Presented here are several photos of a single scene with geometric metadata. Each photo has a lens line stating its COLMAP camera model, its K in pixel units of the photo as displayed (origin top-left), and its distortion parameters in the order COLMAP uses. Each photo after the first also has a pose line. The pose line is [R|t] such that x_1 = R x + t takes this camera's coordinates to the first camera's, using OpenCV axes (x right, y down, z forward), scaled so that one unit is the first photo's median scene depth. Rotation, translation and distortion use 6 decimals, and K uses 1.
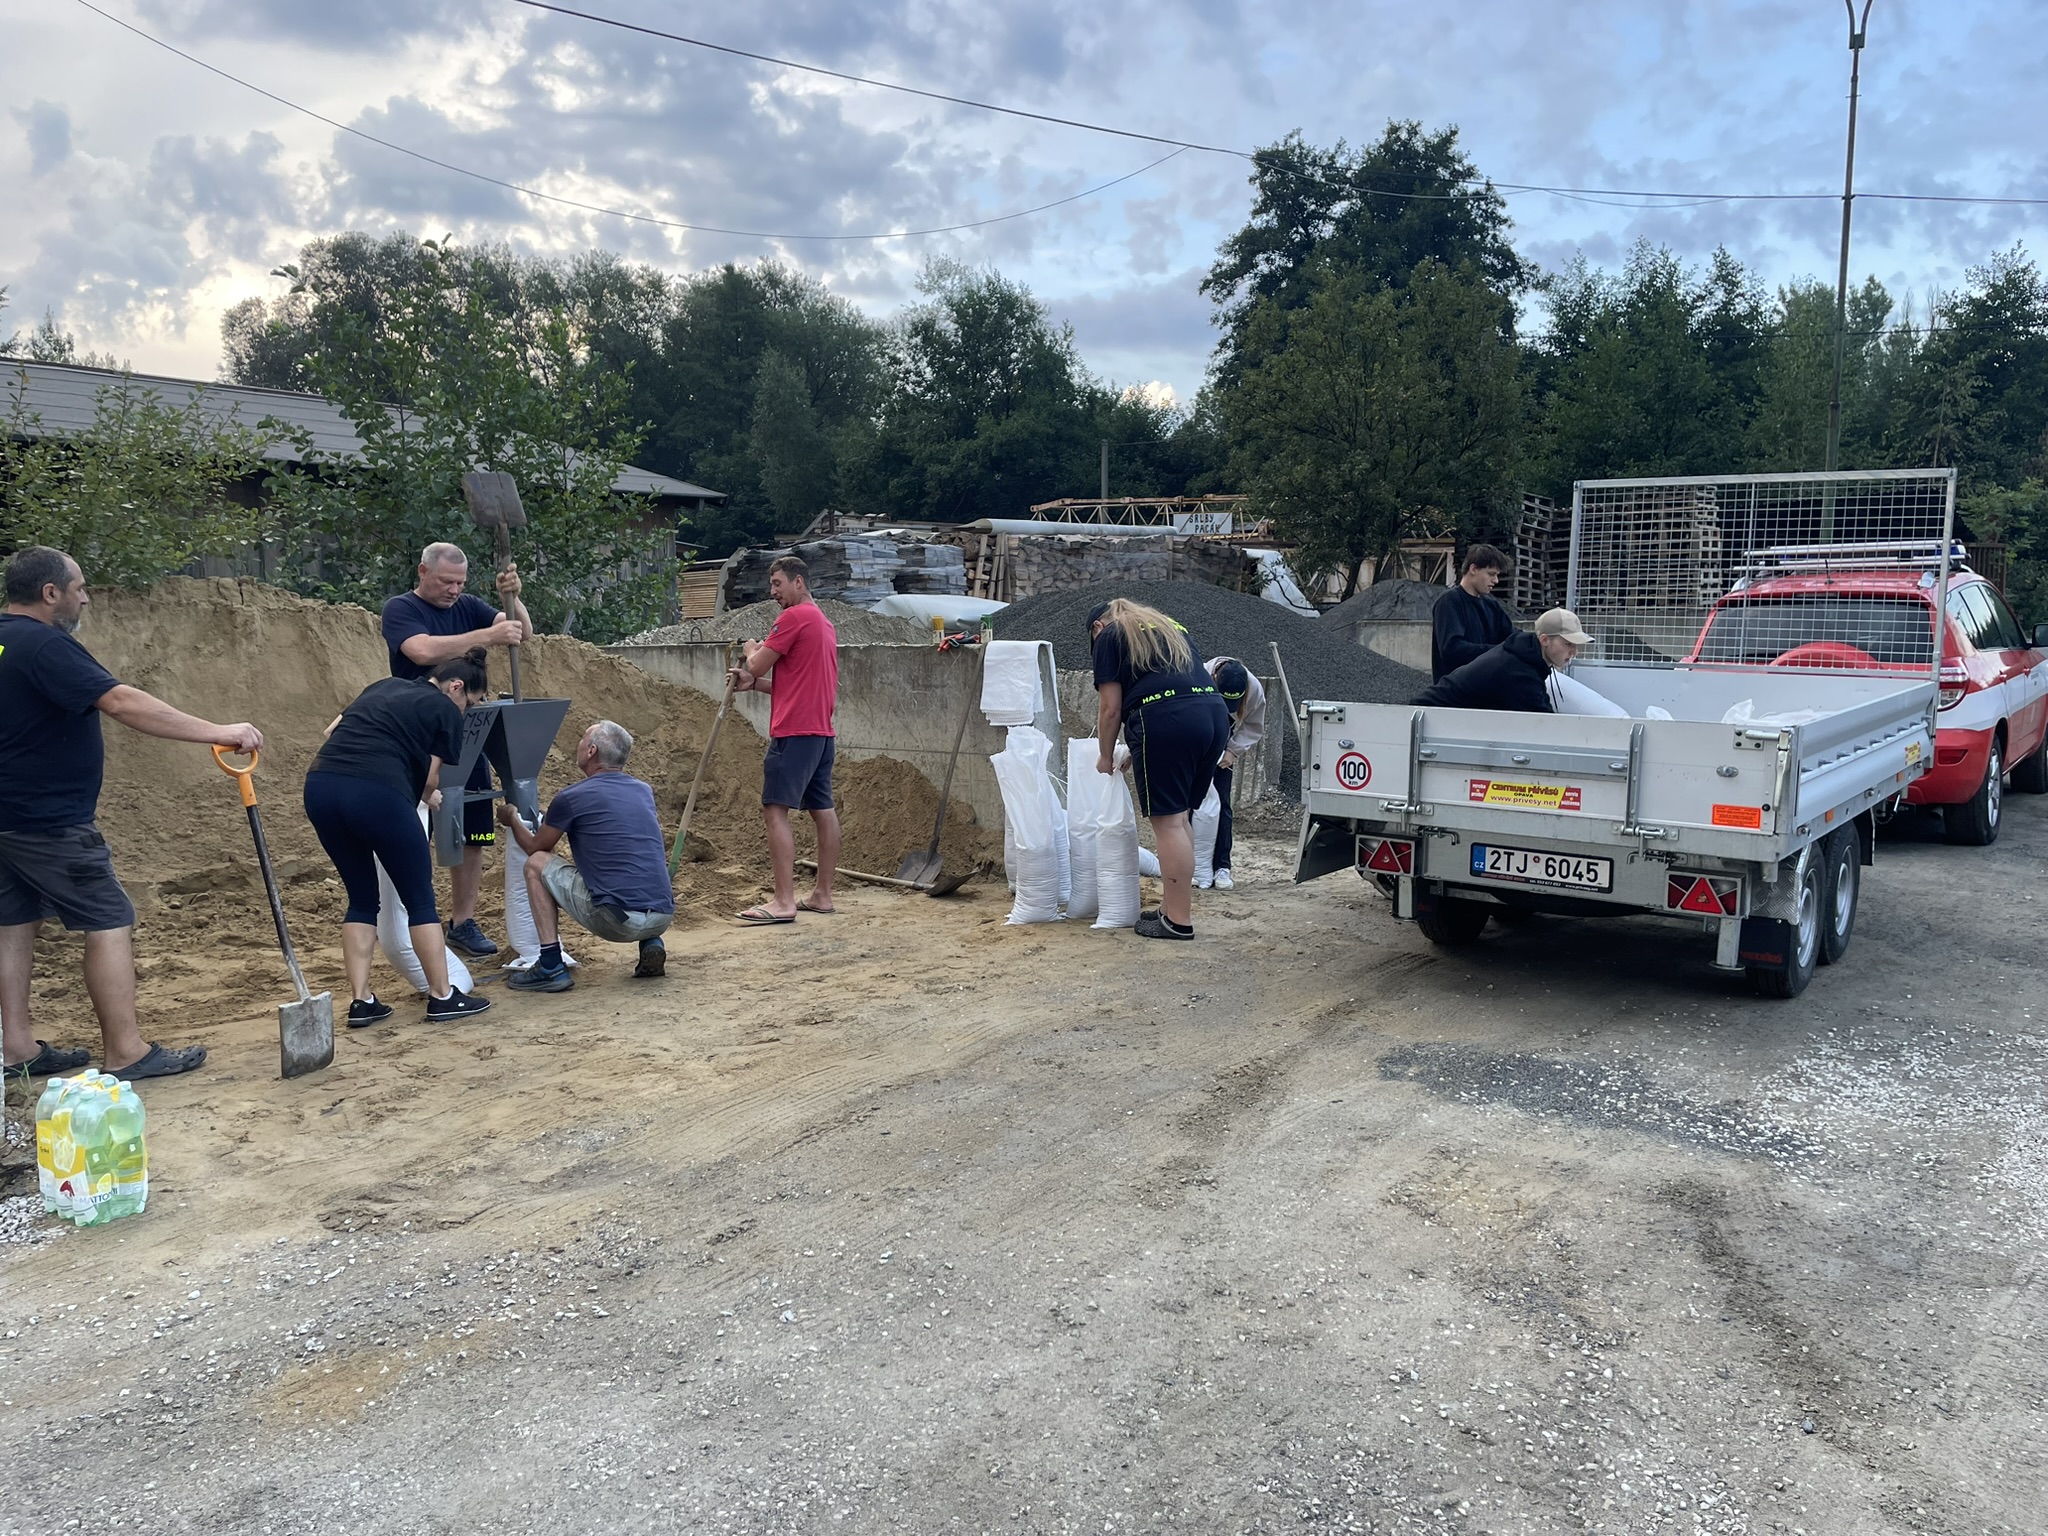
lens RADIAL K [[1587.8, 0, 1041.4], [0, 1587.8, 810.4], [0, 0, 1]] dist [0.099703, -0.133922]
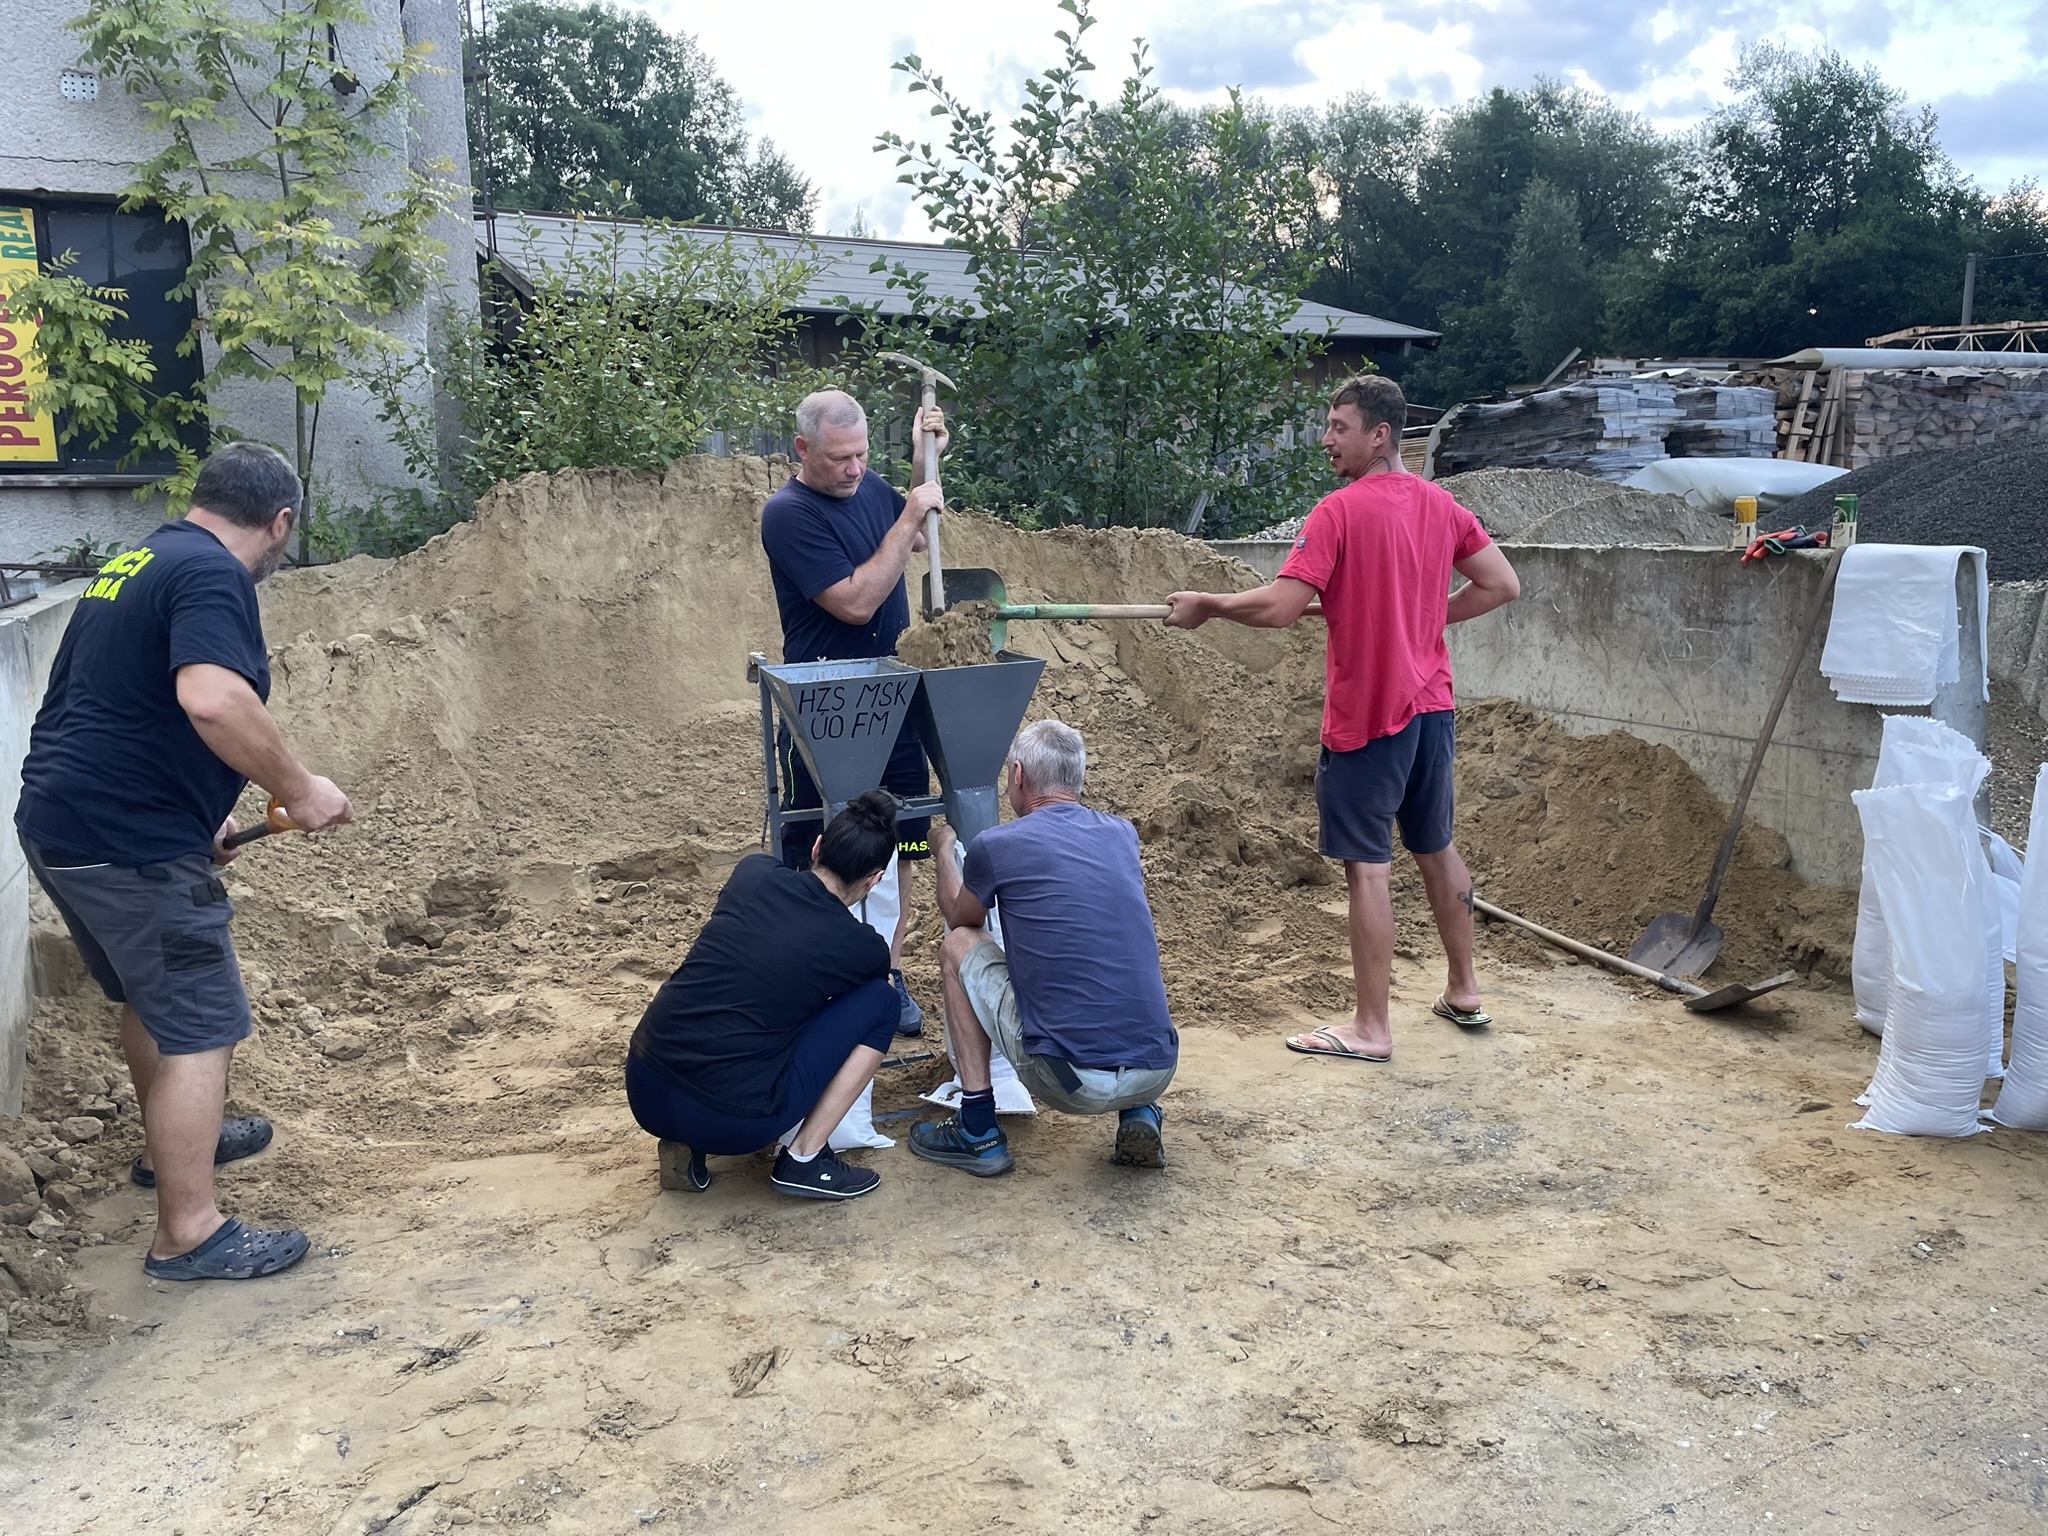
lens RADIAL K [[1587.8, 0, 1014.8], [0, 1587.8, 776.6], [0, 0, 1]] dist [0.099703, -0.133922]
pose [[0.892388, 0.075234, -0.444953, -0.027621], [-0.048935, 0.996324, 0.070318, -0.040727], [0.448608, -0.040977, 0.892789, 0.293556]]
